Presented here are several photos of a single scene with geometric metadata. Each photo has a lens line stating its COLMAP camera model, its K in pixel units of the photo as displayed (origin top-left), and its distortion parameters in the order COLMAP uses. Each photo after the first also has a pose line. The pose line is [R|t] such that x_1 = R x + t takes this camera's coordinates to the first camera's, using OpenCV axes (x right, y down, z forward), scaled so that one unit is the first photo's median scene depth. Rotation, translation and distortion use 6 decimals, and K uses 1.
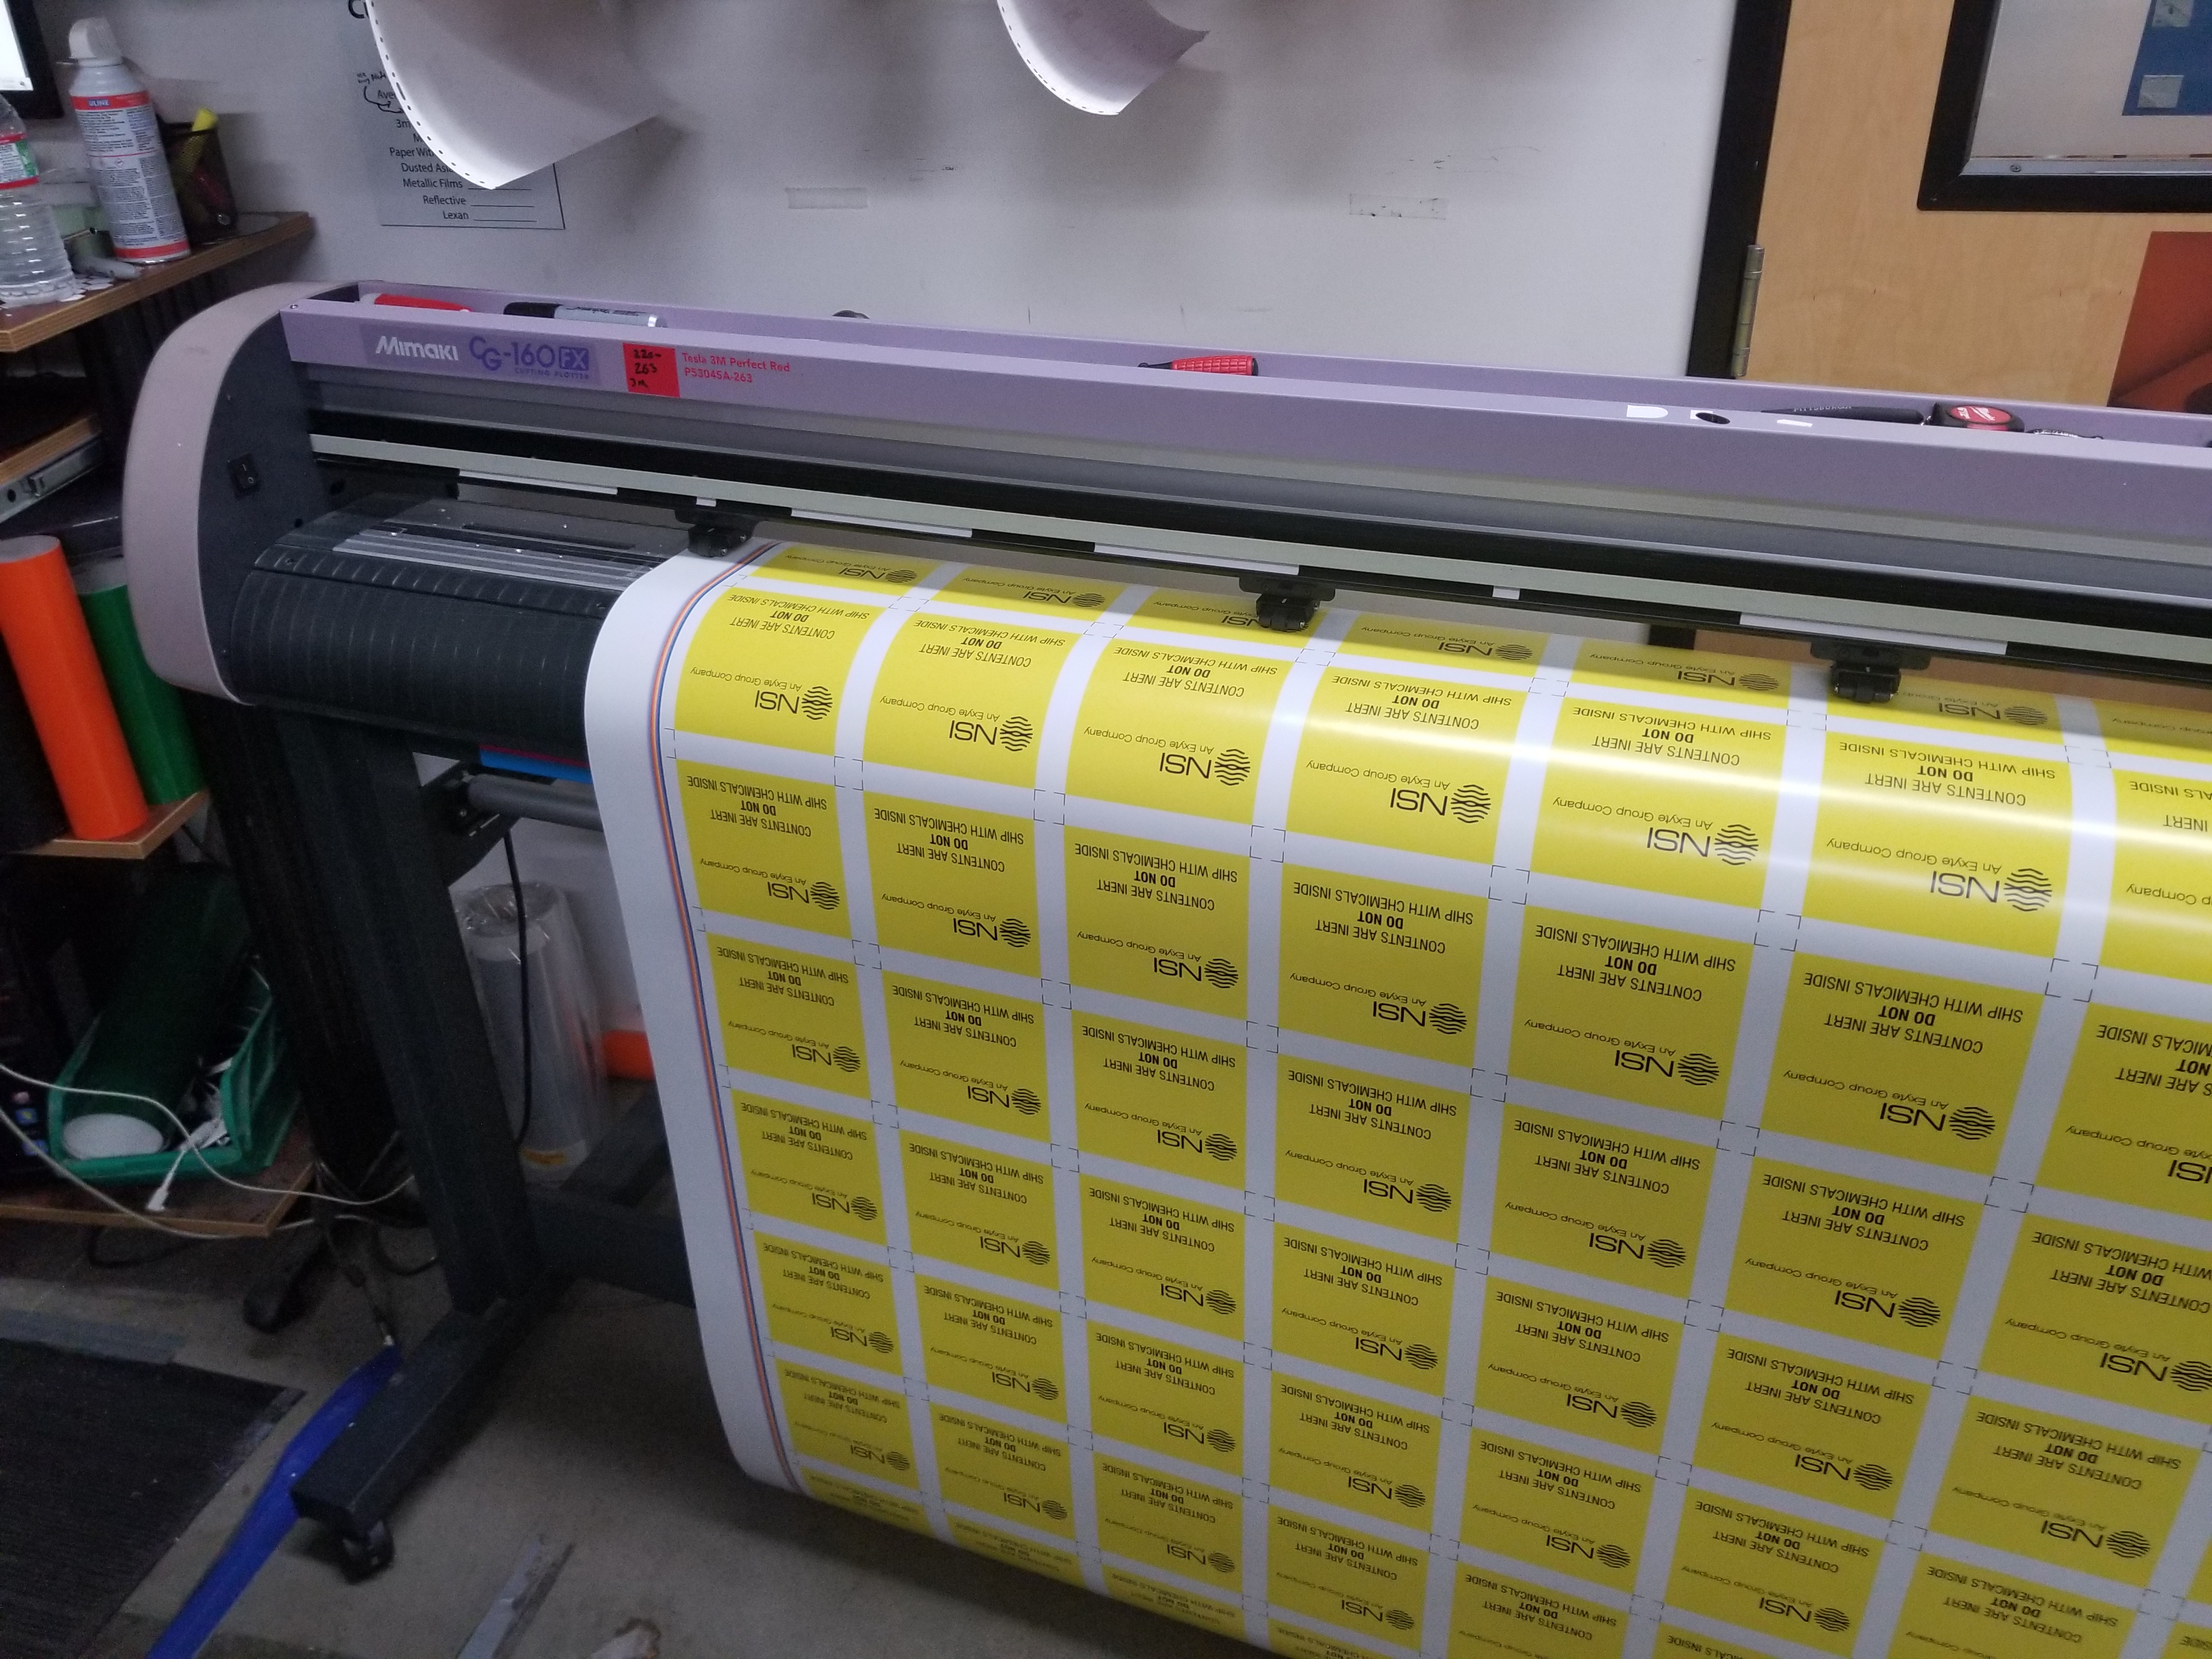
lens RADIAL K [[1762.9, 0, 1114.2], [0, 1762.9, 828.9], [0, 0, 1]] dist [0.066579, -0.099626]
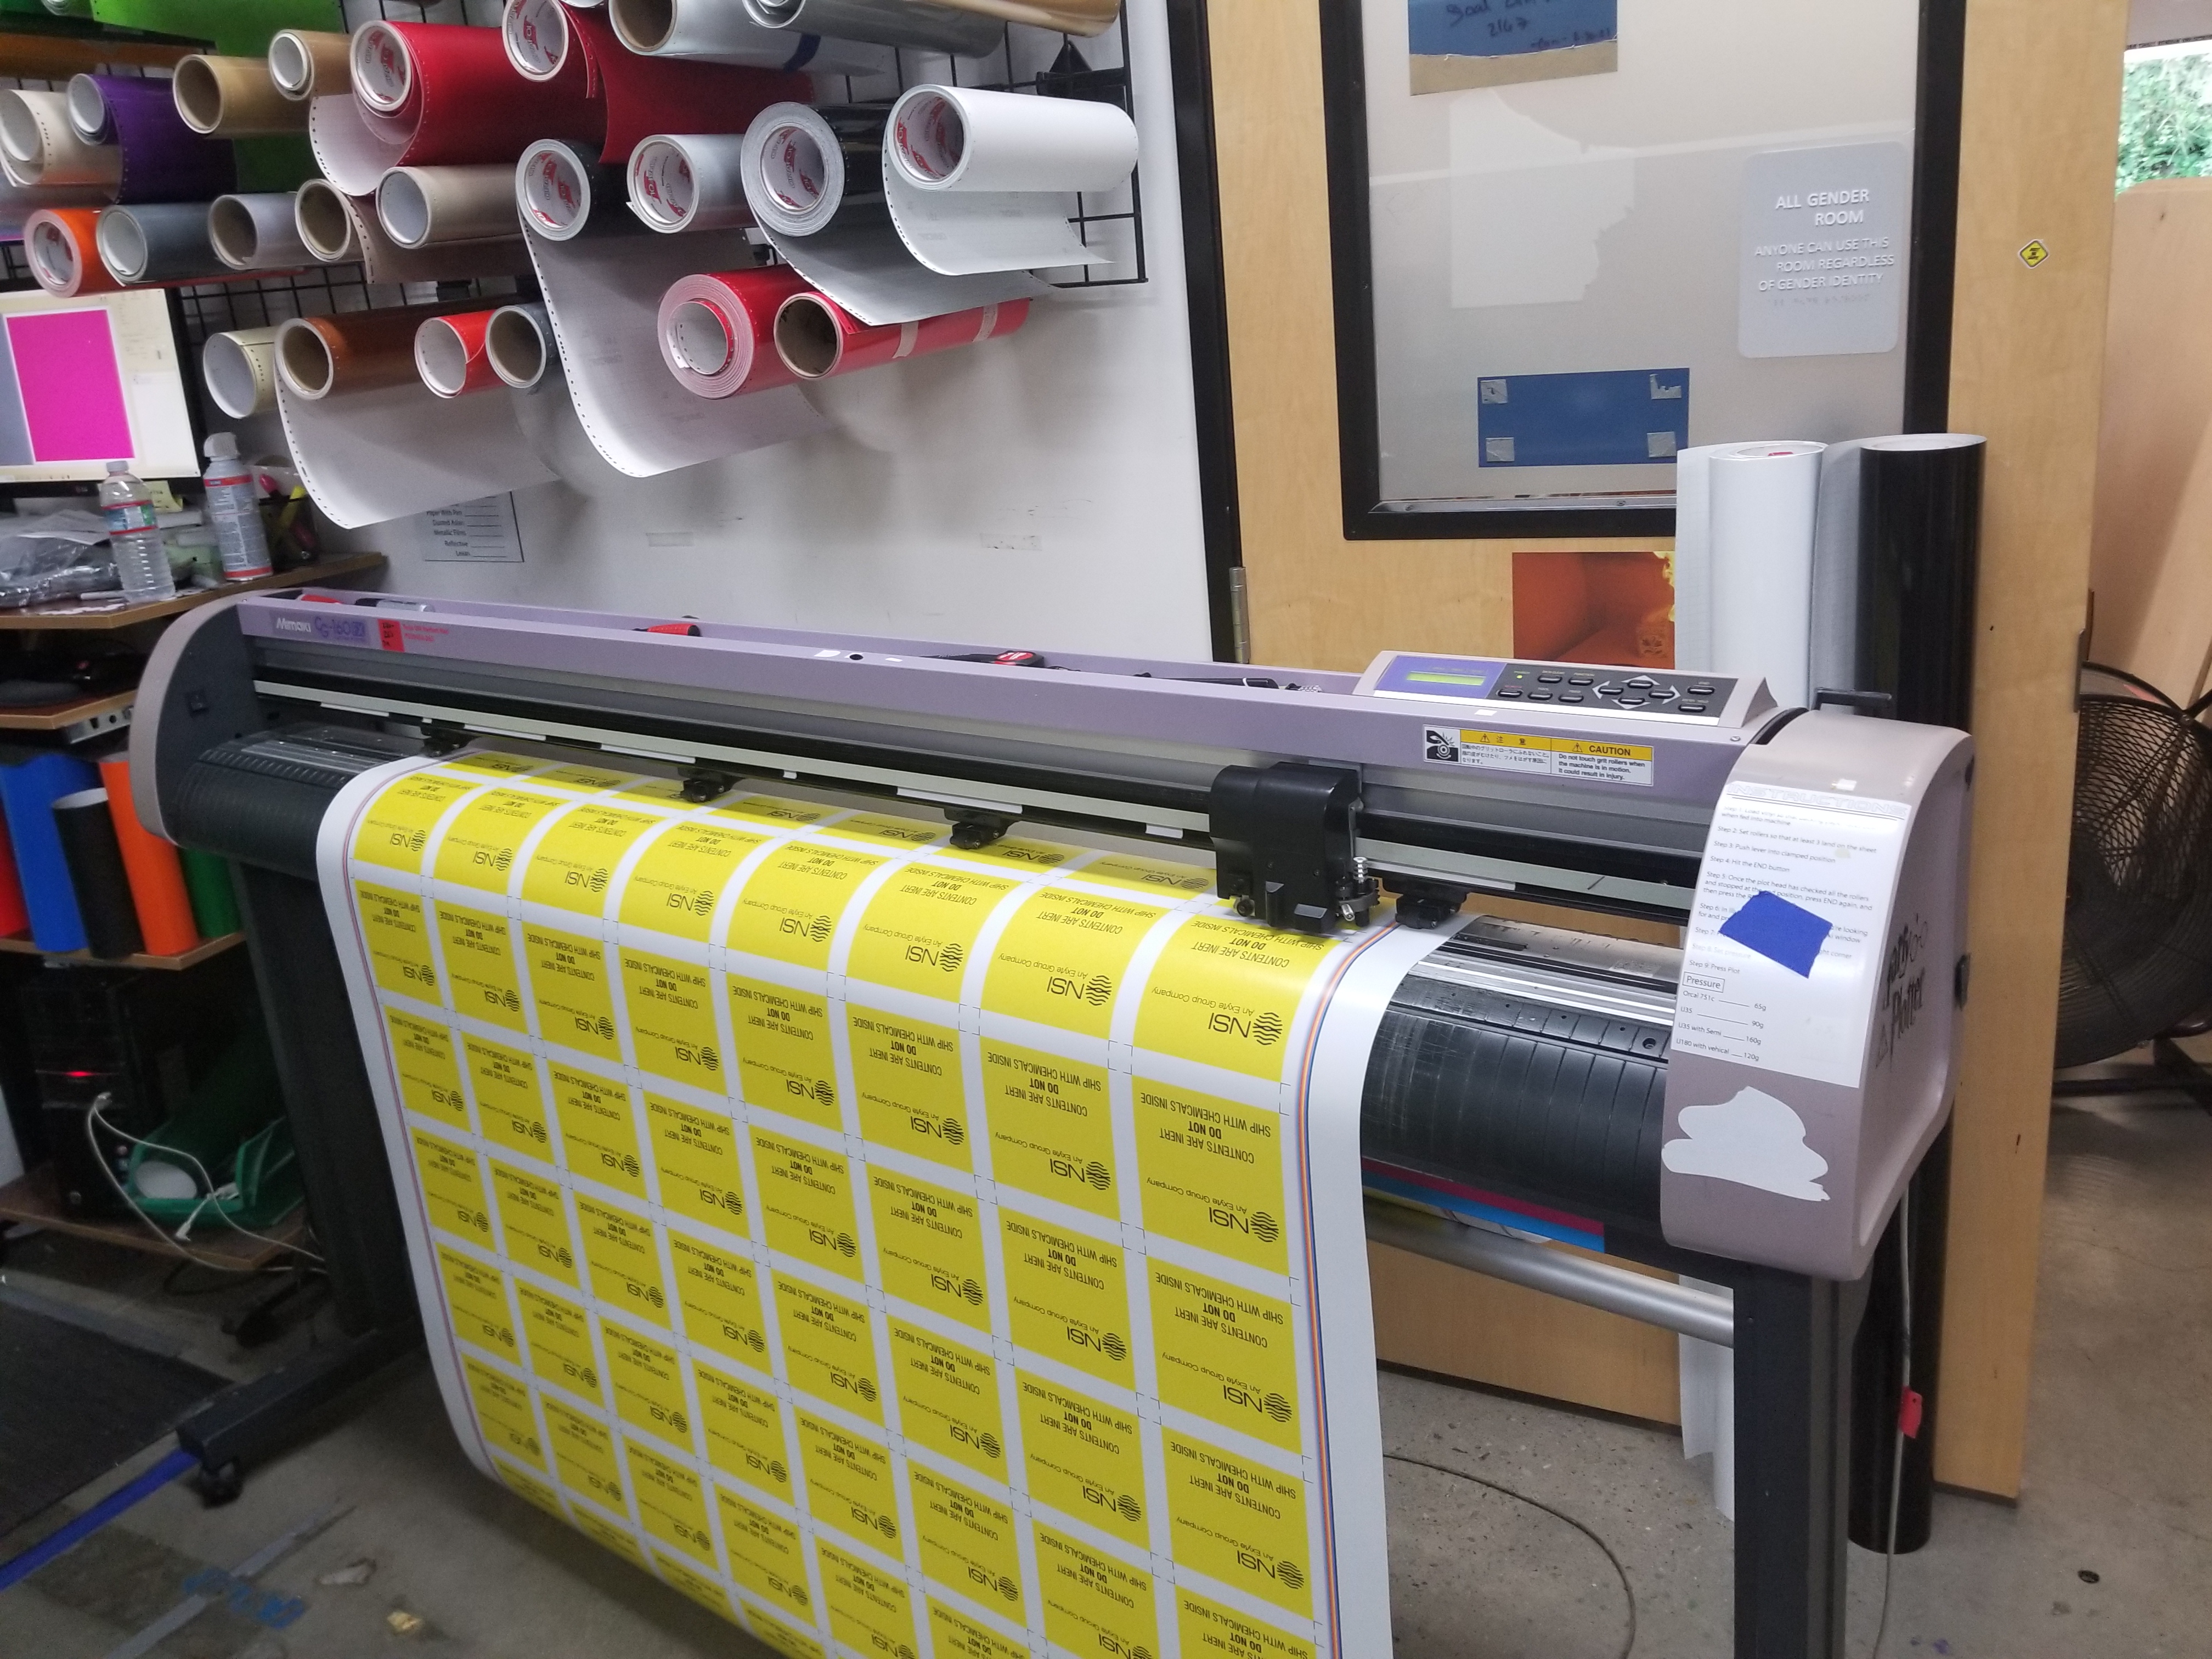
lens RADIAL K [[1762.9, 0, 1156.0], [0, 1762.9, 777.2], [0, 0, 1]] dist [0.066579, -0.099626]
pose [[0.966114, 0.025983, -0.256805, 0.556639], [-0.081650, 0.974594, -0.208564, 0.095223], [0.244861, 0.222465, 0.943691, -0.203117]]
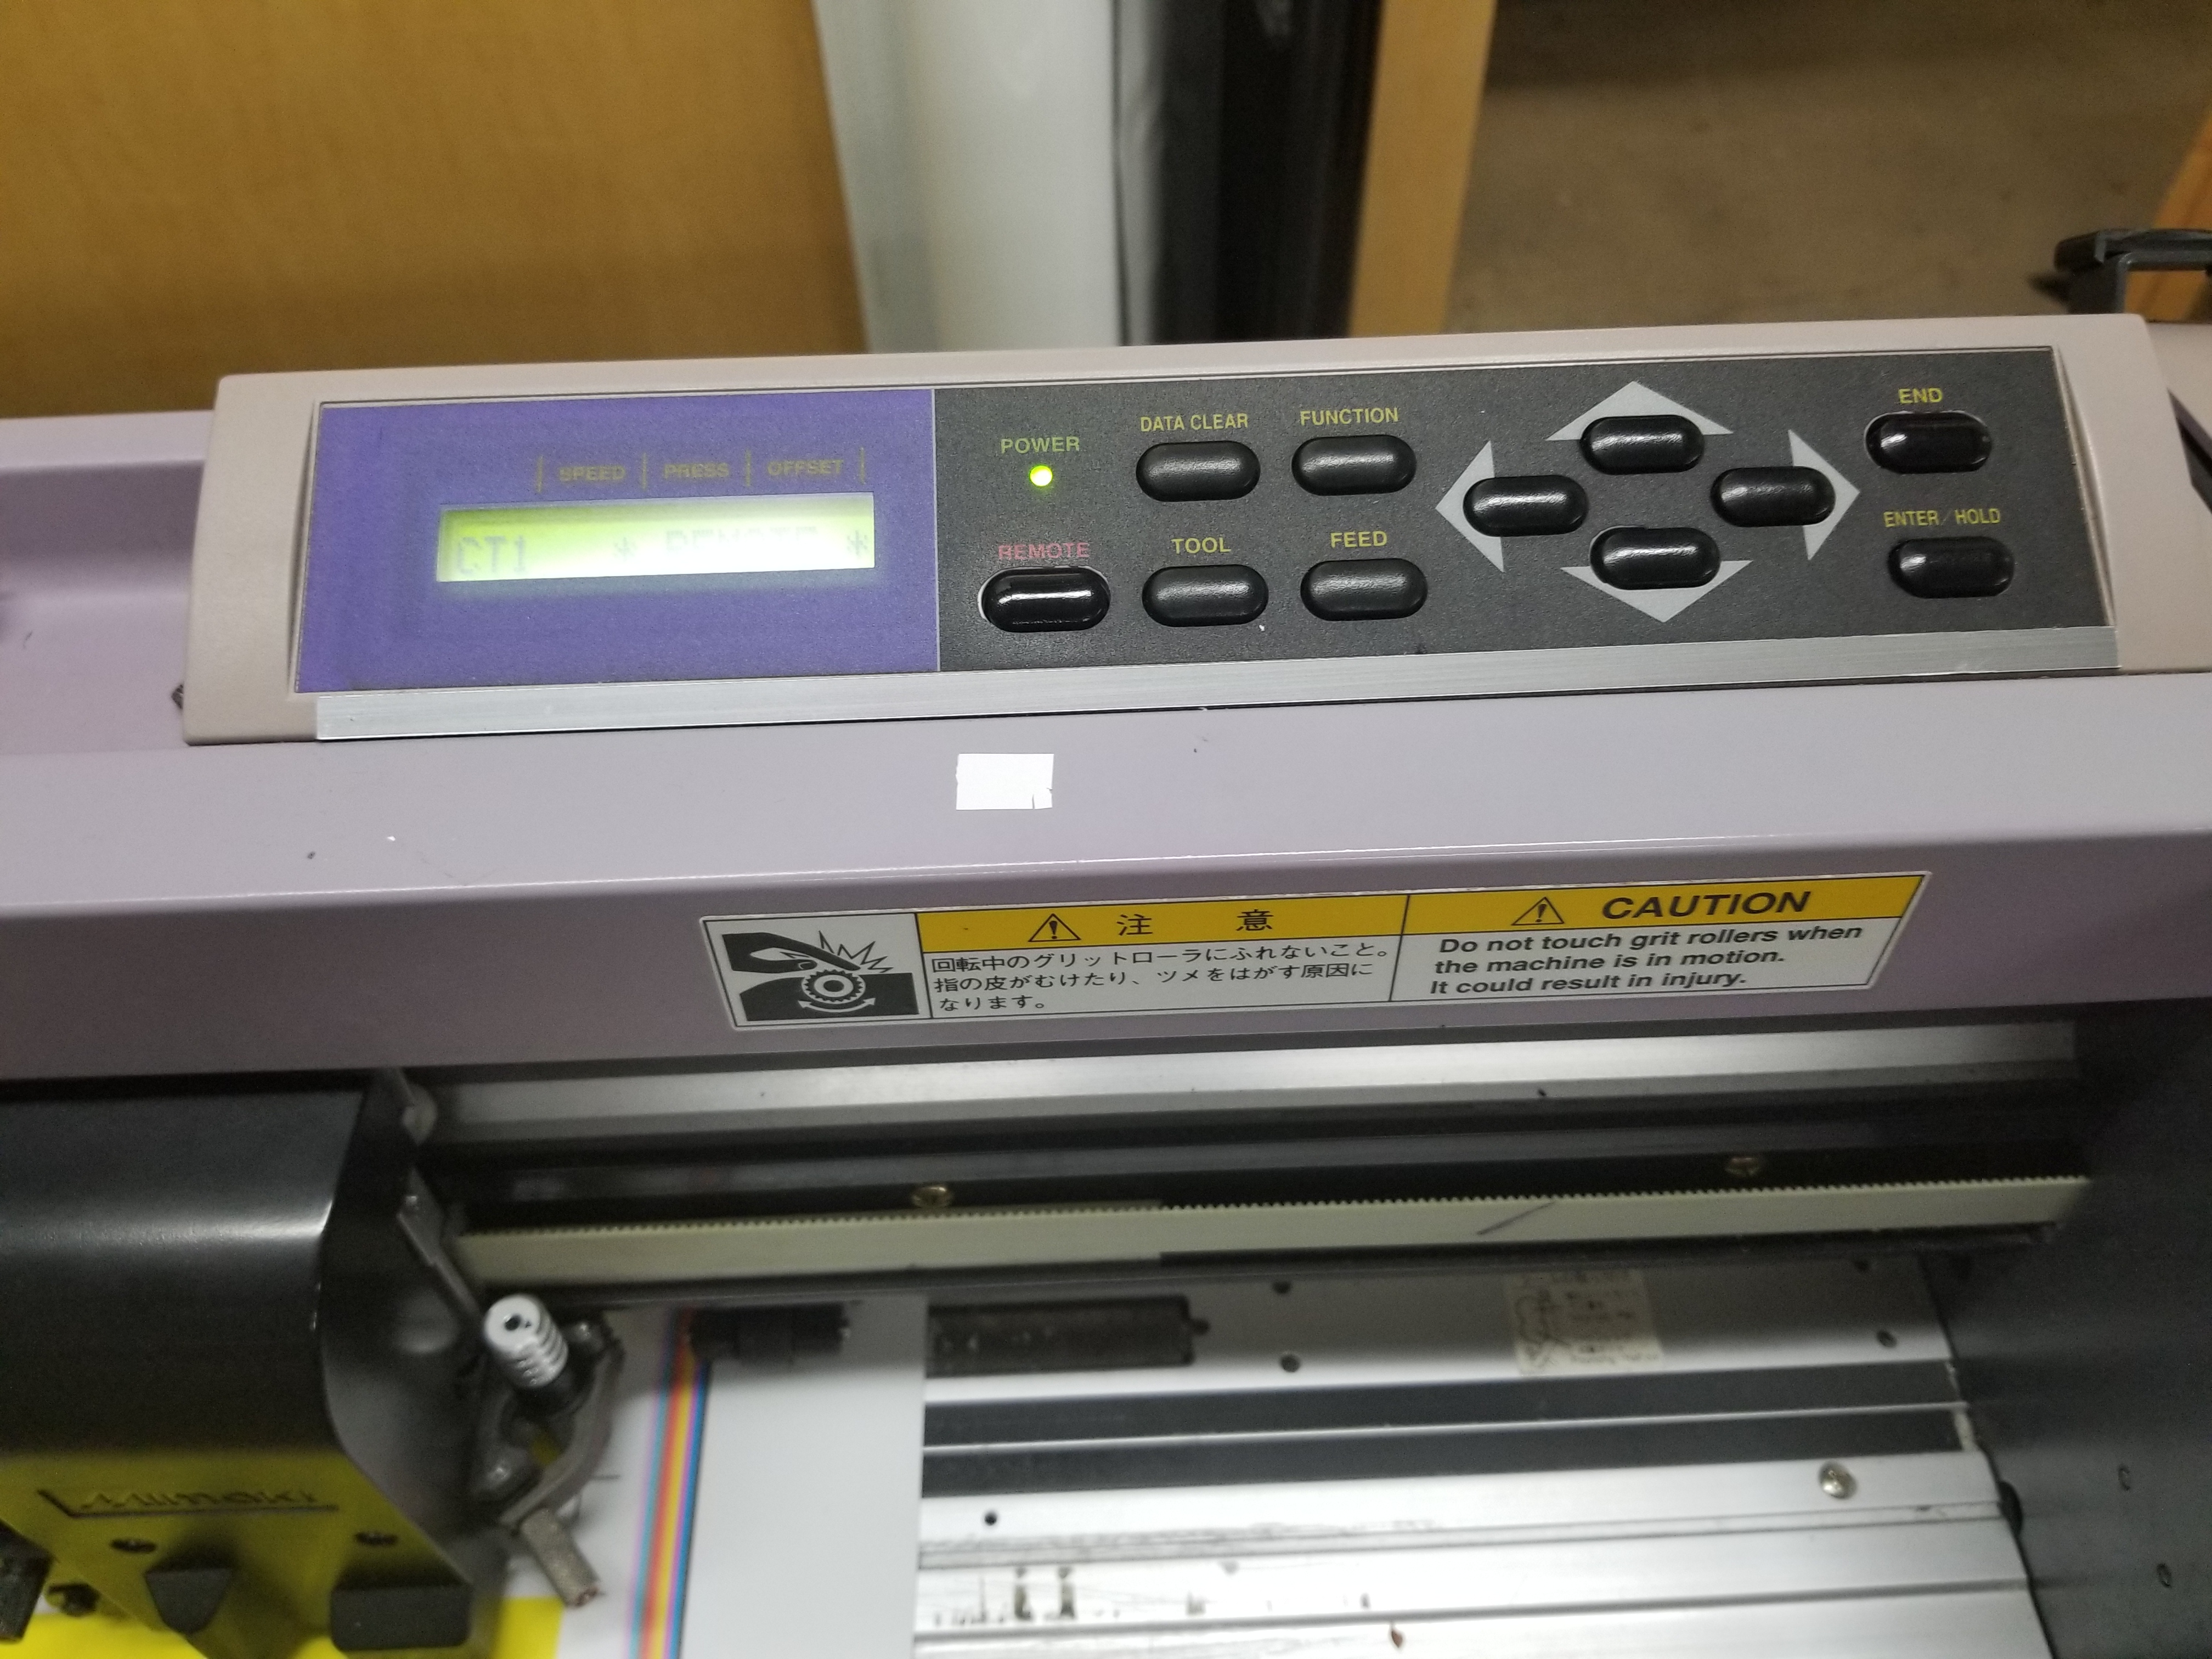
lens RADIAL K [[1762.9, 0, 1164.3], [0, 1762.9, 839.8], [0, 0, 1]] dist [0.066579, -0.099626]
pose [[0.924413, -0.285412, 0.252983, 0.119657], [0.171078, 0.903142, 0.393786, -1.181013], [-0.340870, -0.320741, 0.883704, 2.936591]]
